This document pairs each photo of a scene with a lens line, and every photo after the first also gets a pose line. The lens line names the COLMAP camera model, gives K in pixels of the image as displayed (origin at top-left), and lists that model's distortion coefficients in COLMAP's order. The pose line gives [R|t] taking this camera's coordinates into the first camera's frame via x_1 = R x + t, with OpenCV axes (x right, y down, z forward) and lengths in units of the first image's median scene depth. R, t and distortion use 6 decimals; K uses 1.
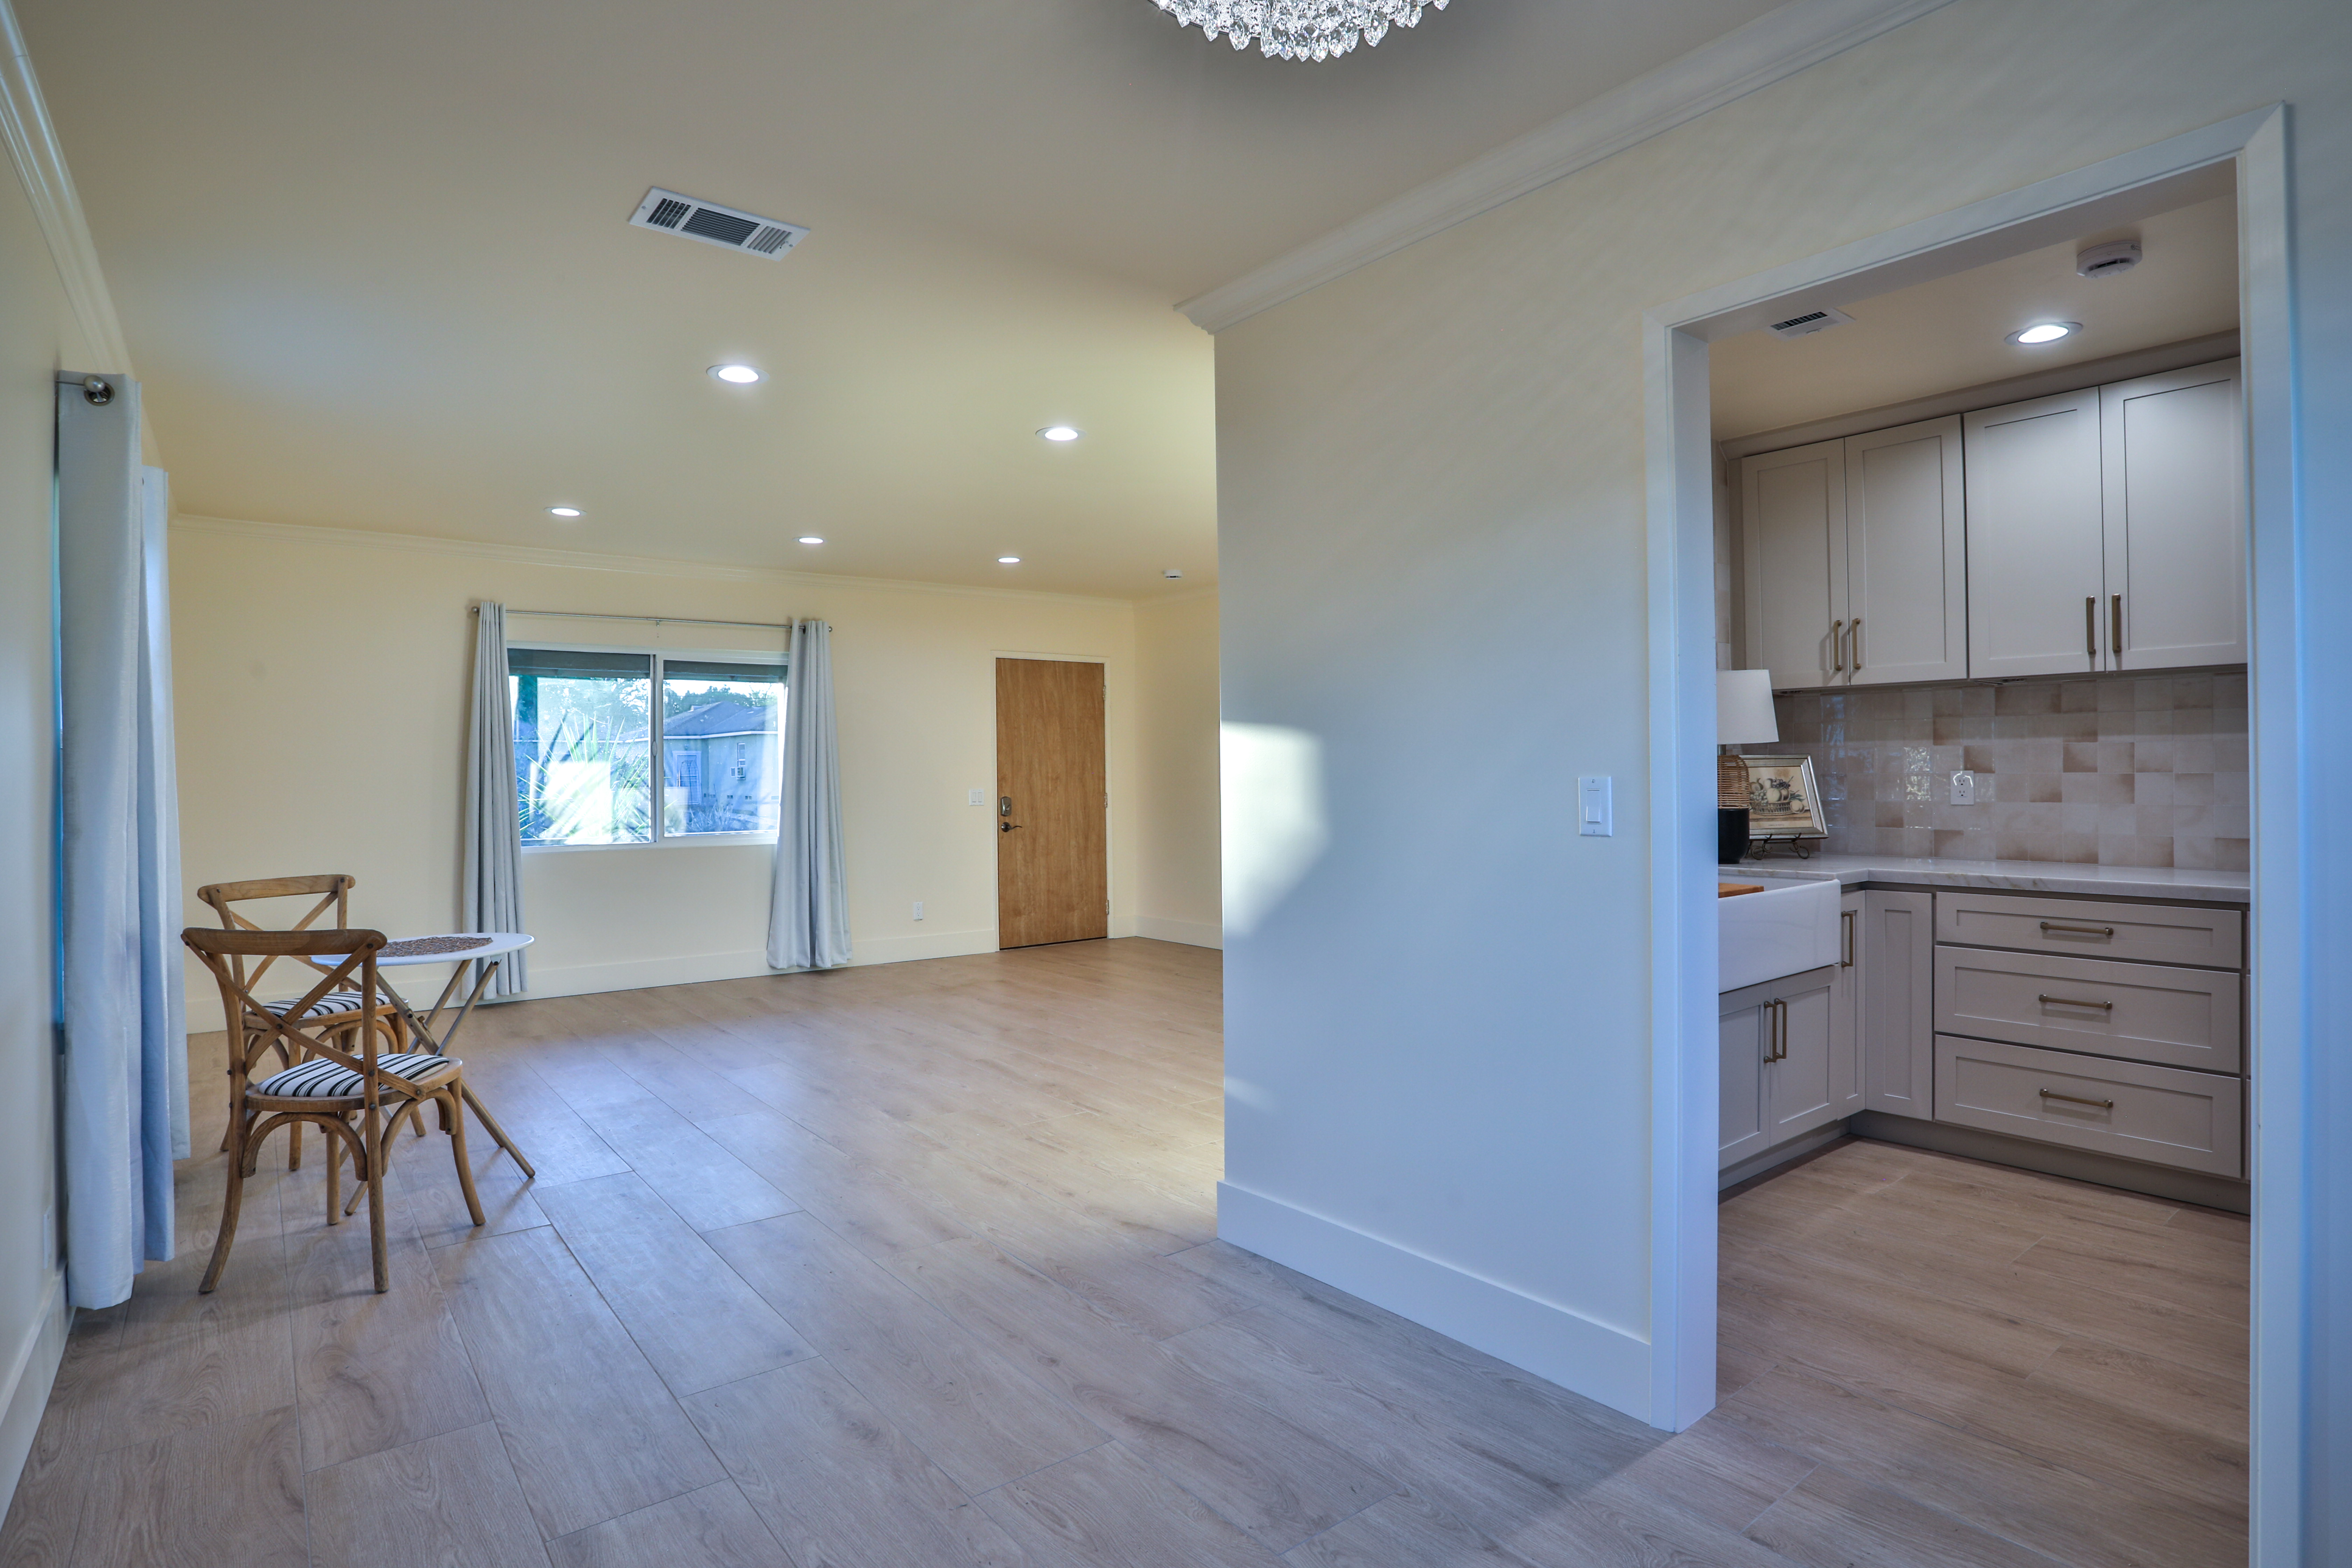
lens RADIAL K [[1213.0, 0, 1154.9], [0, 1213.0, 774.1], [0, 0, 1]] dist [-0.073213, 0.027651]
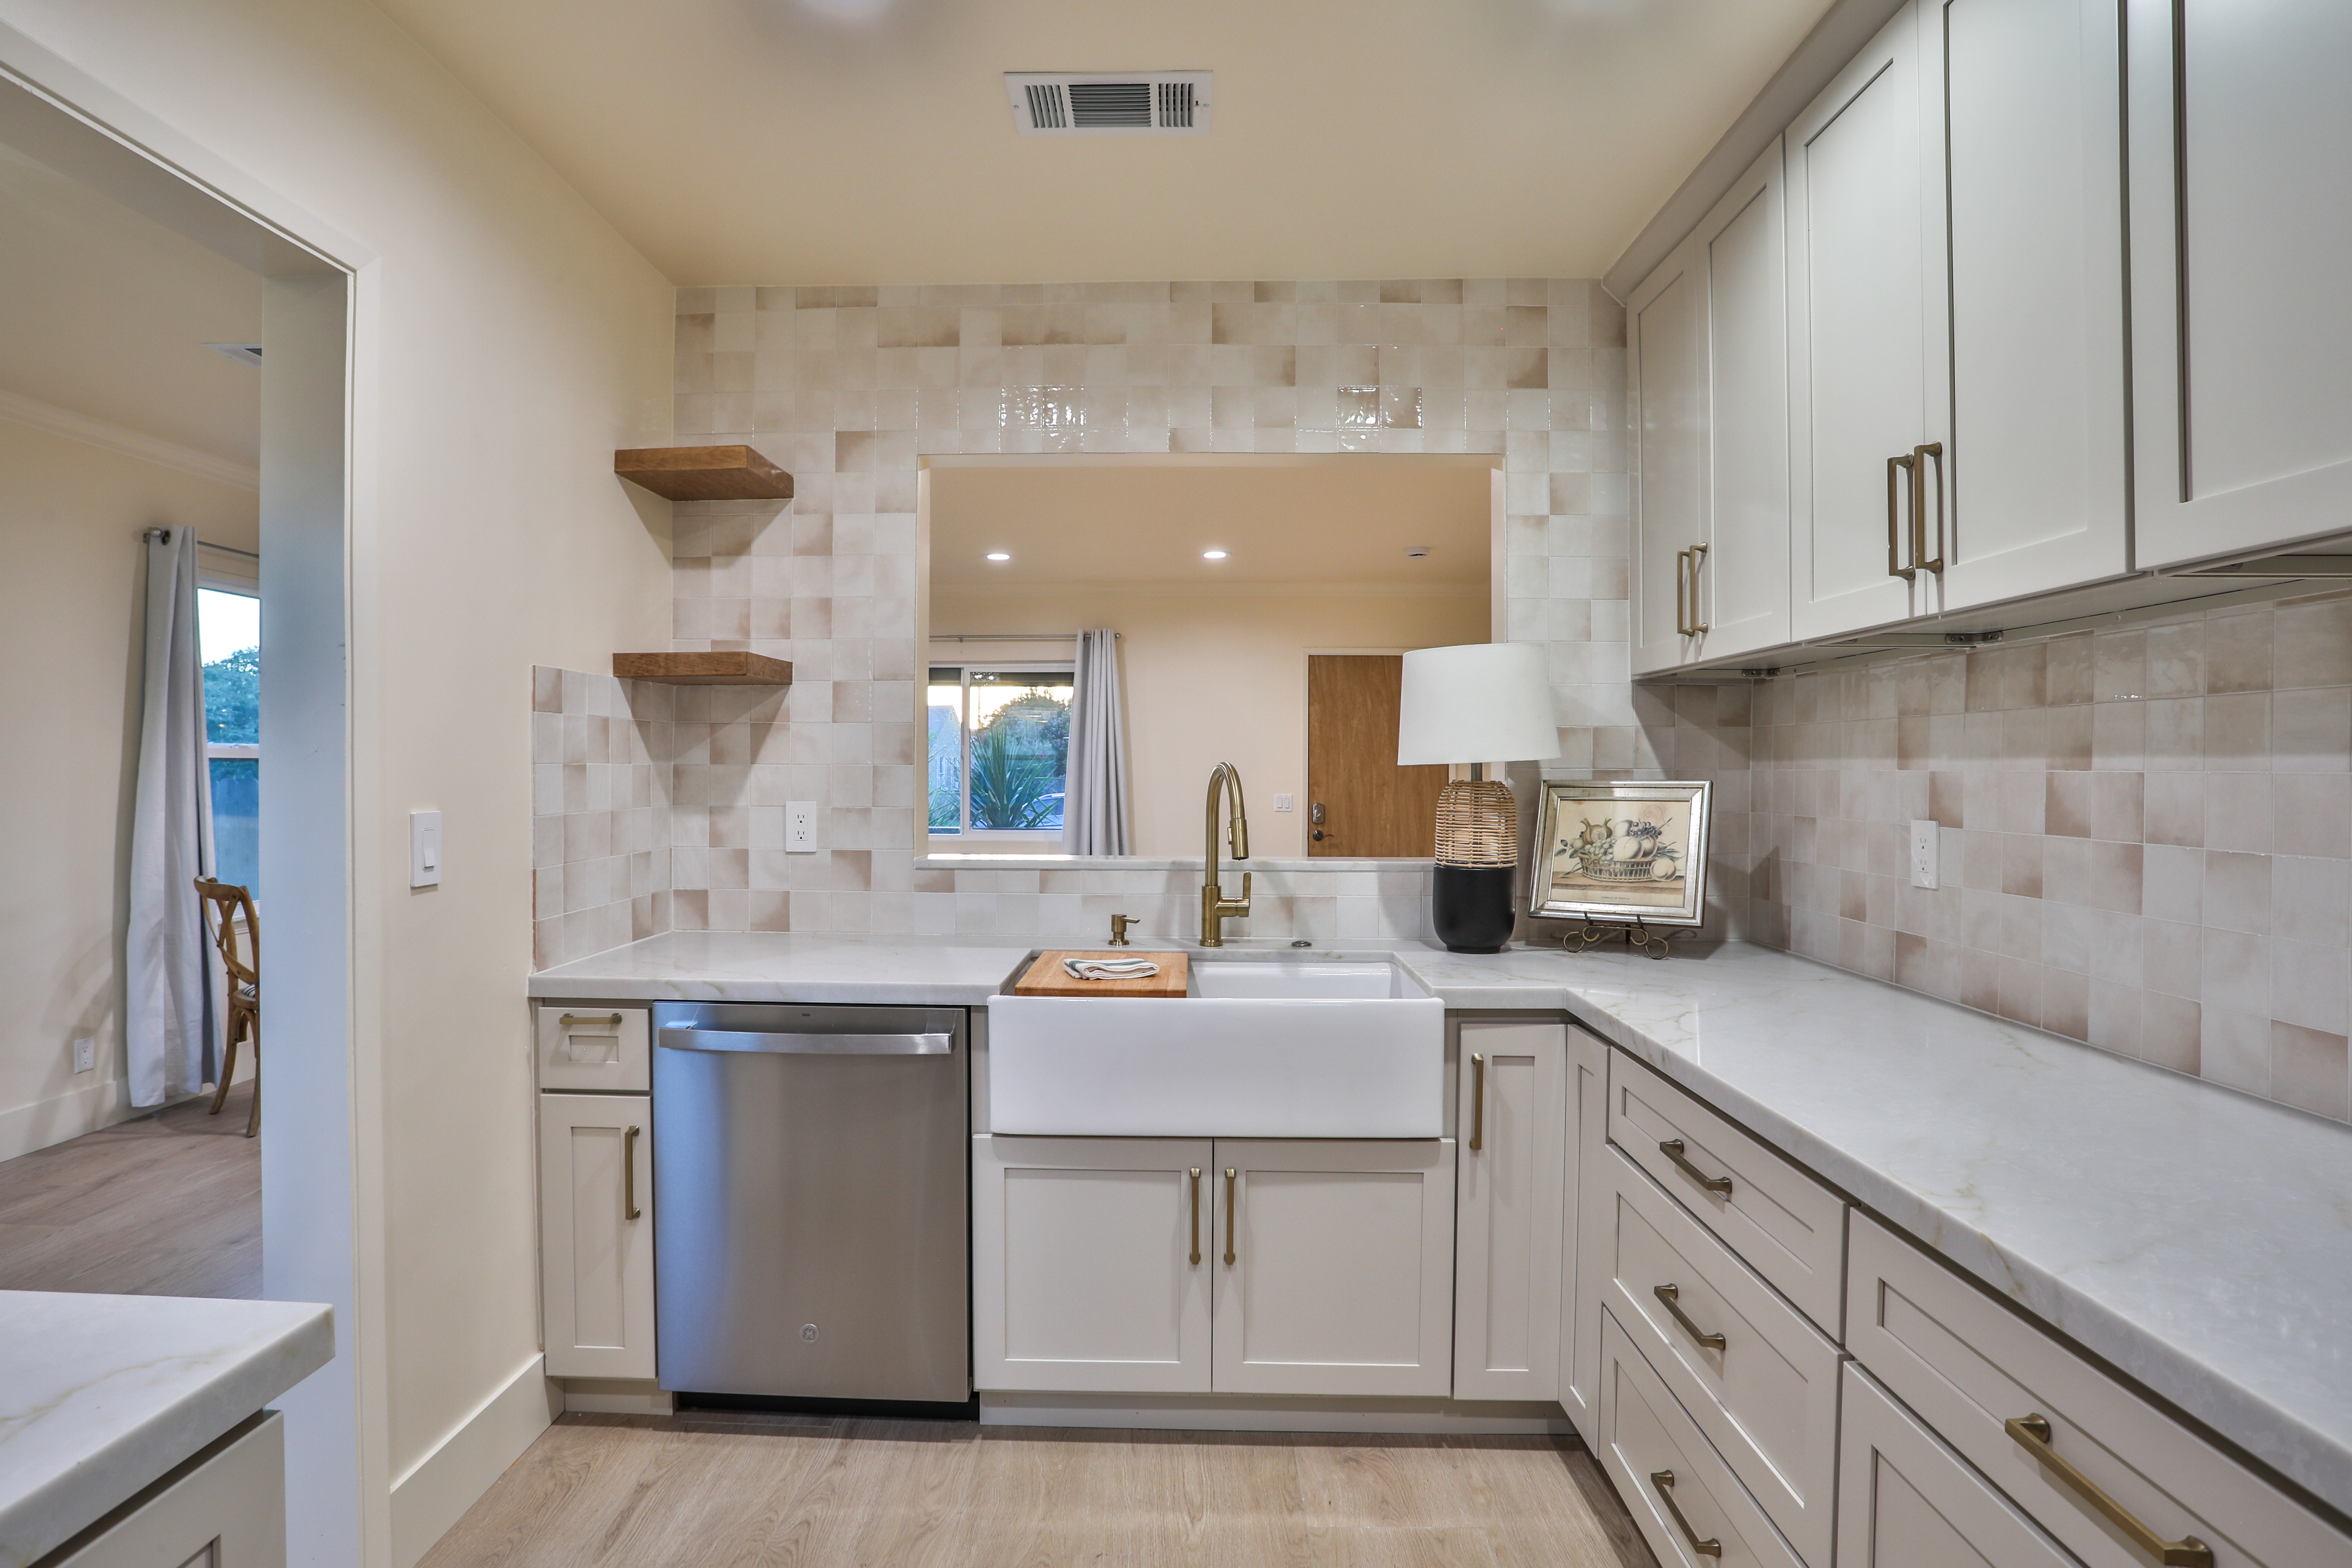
lens RADIAL K [[1213.0, 0, 1162.9], [0, 1213.0, 768.7], [0, 0, 1]] dist [-0.073213, 0.027651]
pose [[0.775949, 0.013503, -0.630651, 0.814337], [-0.012492, 0.999904, 0.006039, -0.026395], [0.630672, 0.003192, 0.776043, 0.429747]]
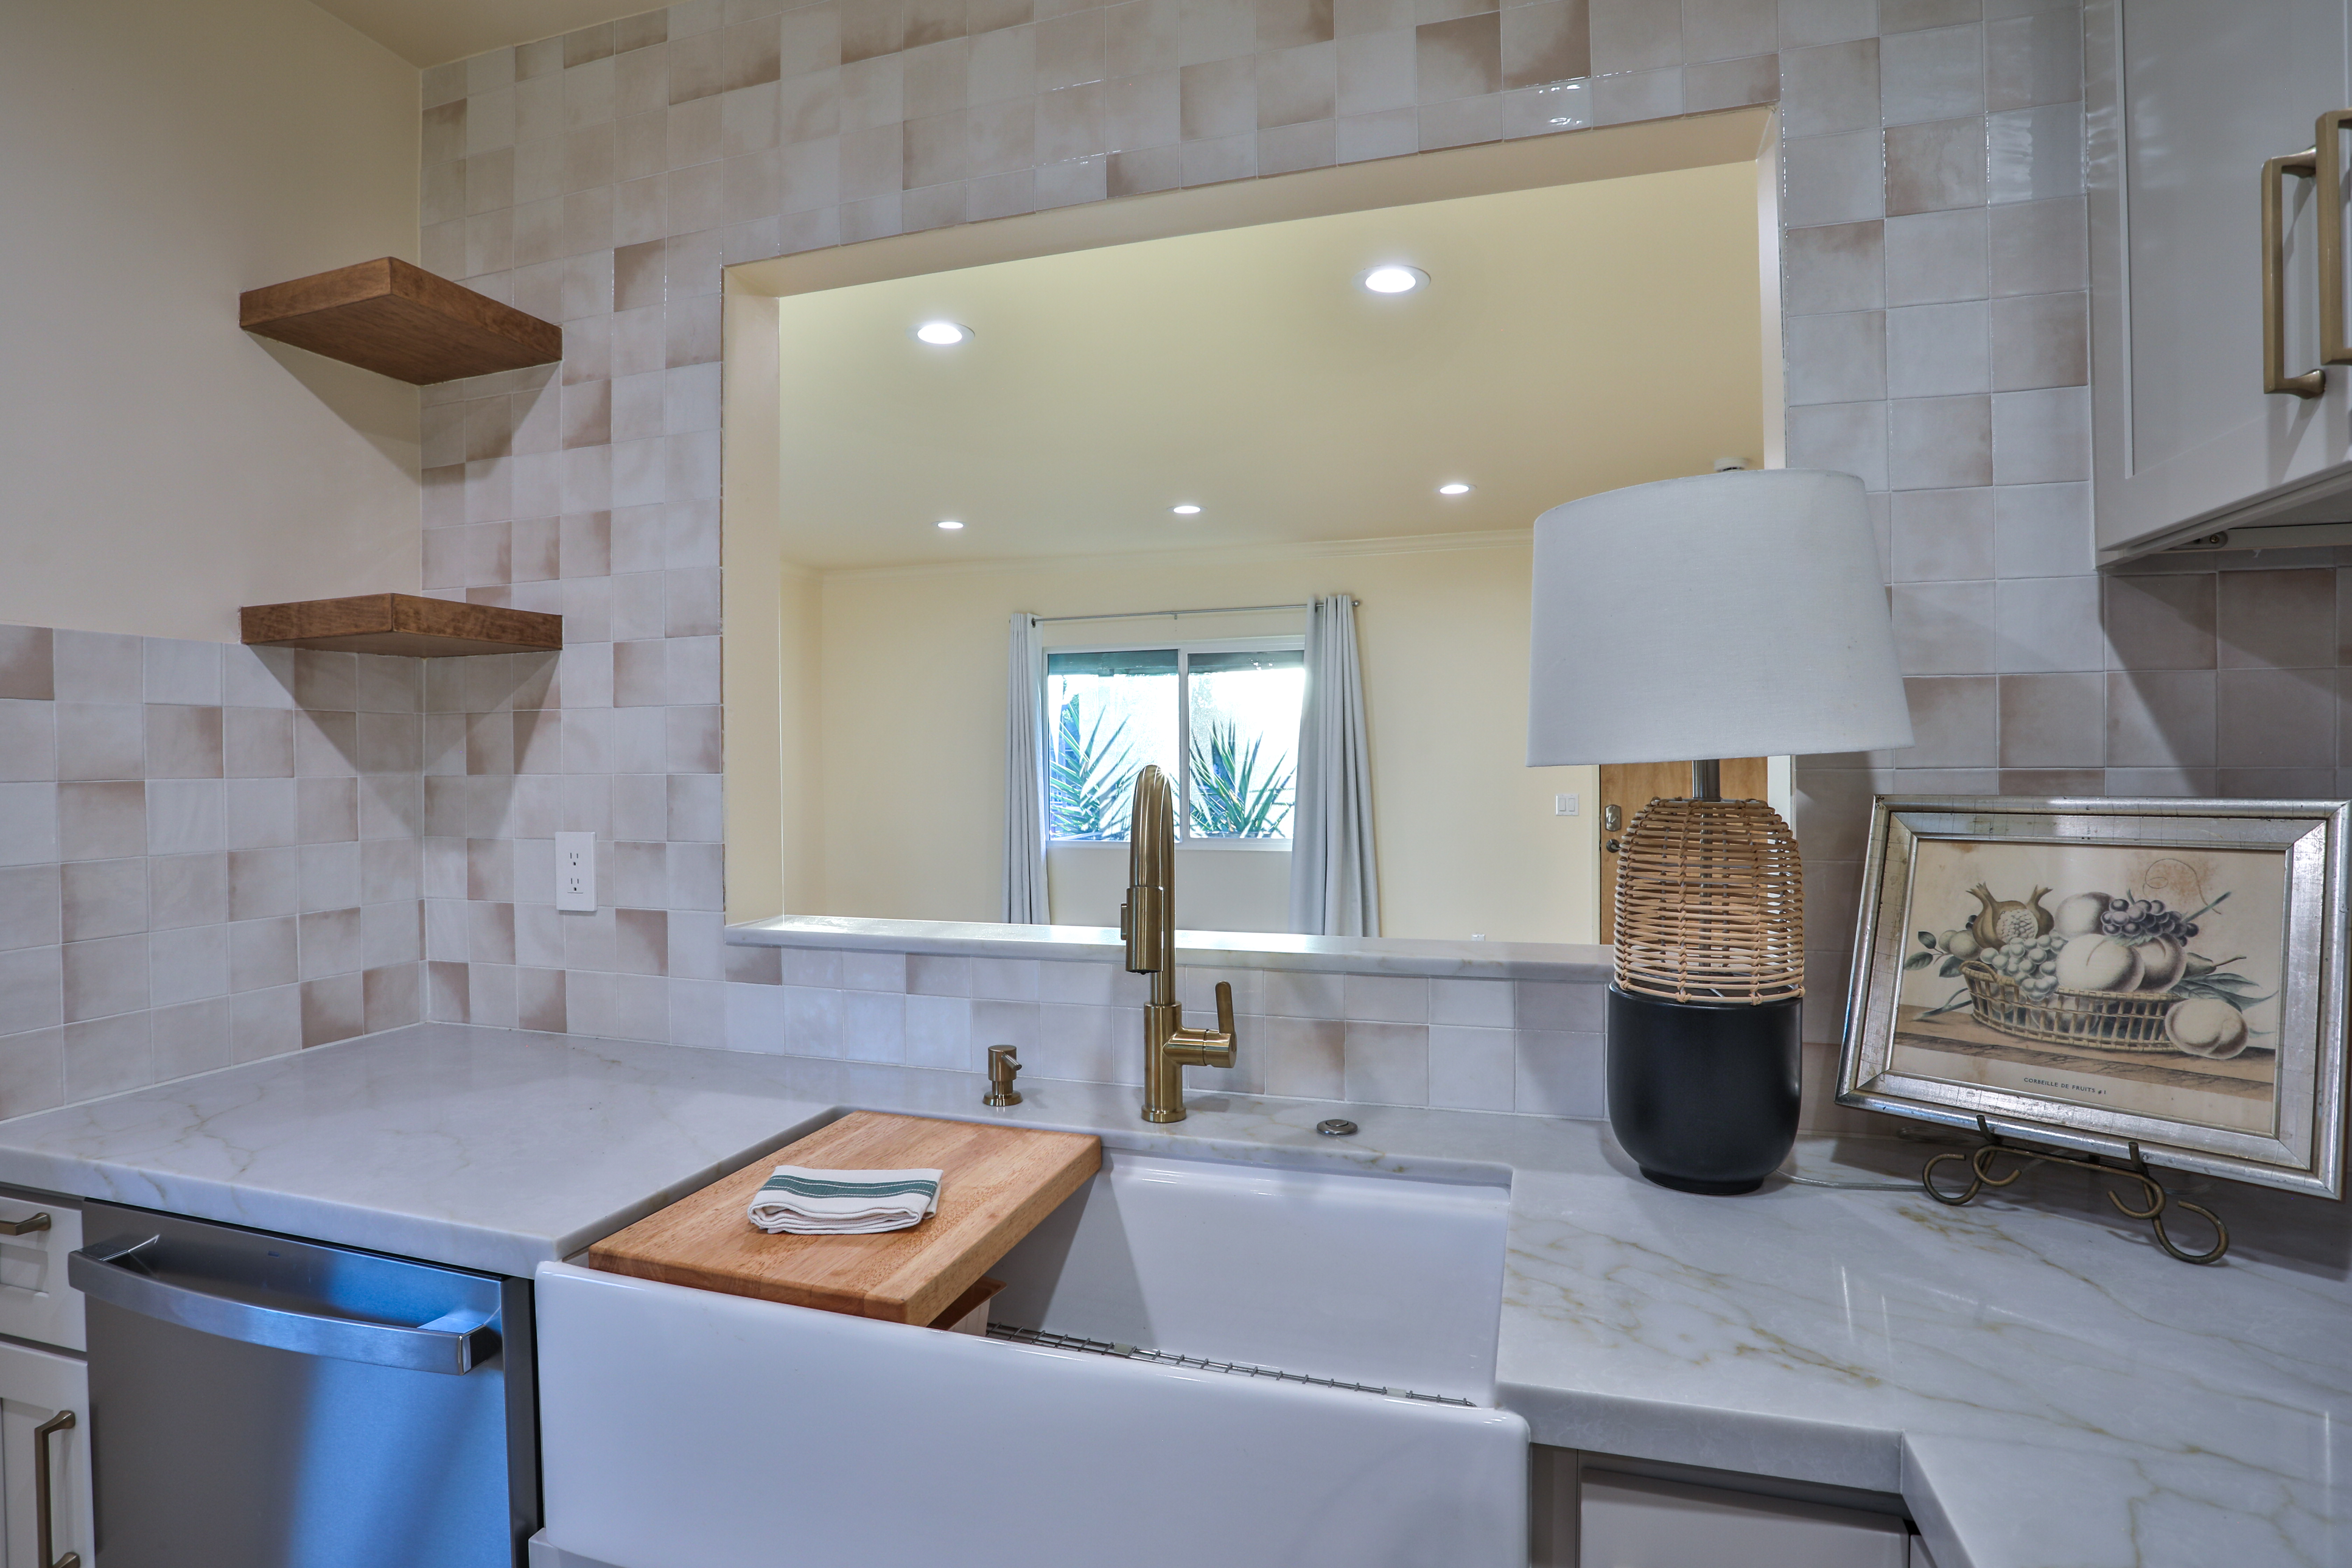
lens RADIAL K [[1213.0, 0, 1157.1], [0, 1213.0, 764.5], [0, 0, 1]] dist [-0.073213, 0.027651]
pose [[0.569001, 0.007319, -0.822305, 0.687532], [0.001914, 0.999946, 0.010225, -0.029950], [0.822335, -0.007392, 0.568956, 0.794066]]
